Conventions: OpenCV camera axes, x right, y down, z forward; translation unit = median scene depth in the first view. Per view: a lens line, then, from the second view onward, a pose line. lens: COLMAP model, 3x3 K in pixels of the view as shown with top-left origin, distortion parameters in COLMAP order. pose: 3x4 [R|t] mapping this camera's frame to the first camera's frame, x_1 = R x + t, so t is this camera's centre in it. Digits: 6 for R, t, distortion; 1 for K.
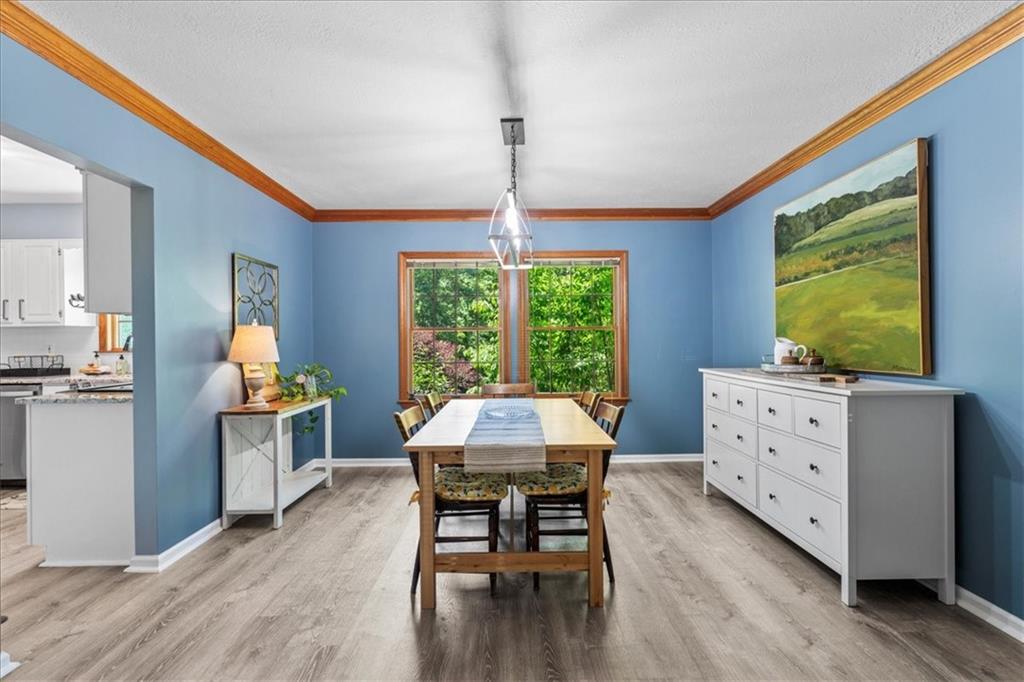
lens RADIAL K [[463.2, 0, 512.0], [0, 463.2, 341.0], [0, 0, 1]] dist [-0.001123, 0.000146]
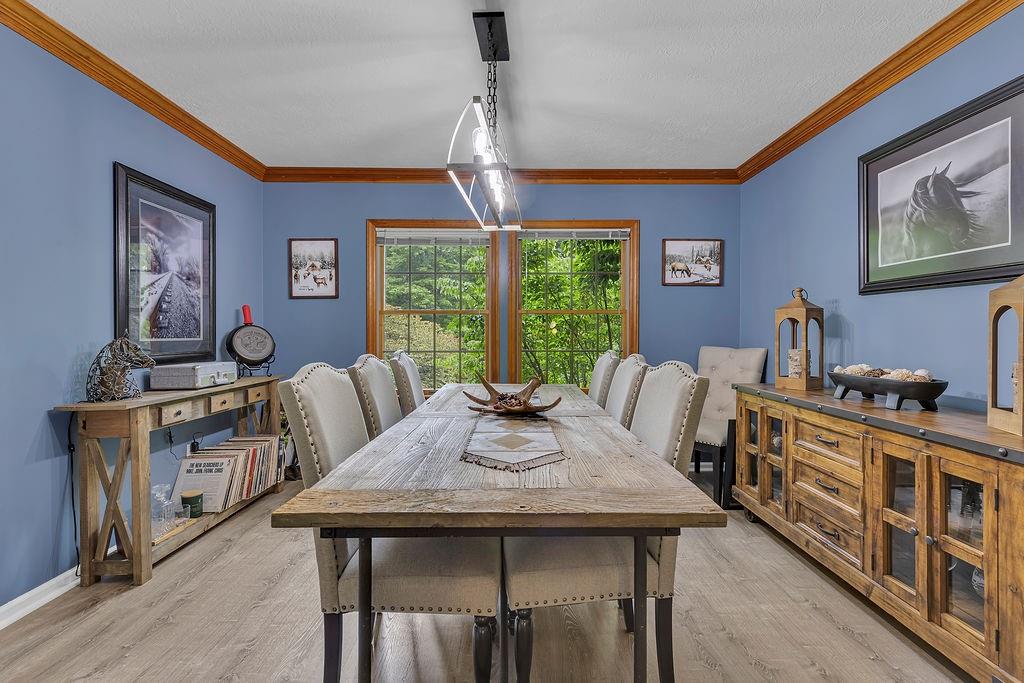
lens RADIAL K [[484.8, 0, 512.0], [0, 484.8, 341.5], [0, 0, 1]] dist [0.011197, 0.000407]
pose [[0.999962, 0.008666, -0.000270, 0.039176], [-0.008659, 0.999753, 0.020477, 0.016576], [0.000448, -0.020474, 0.999790, 0.221130]]
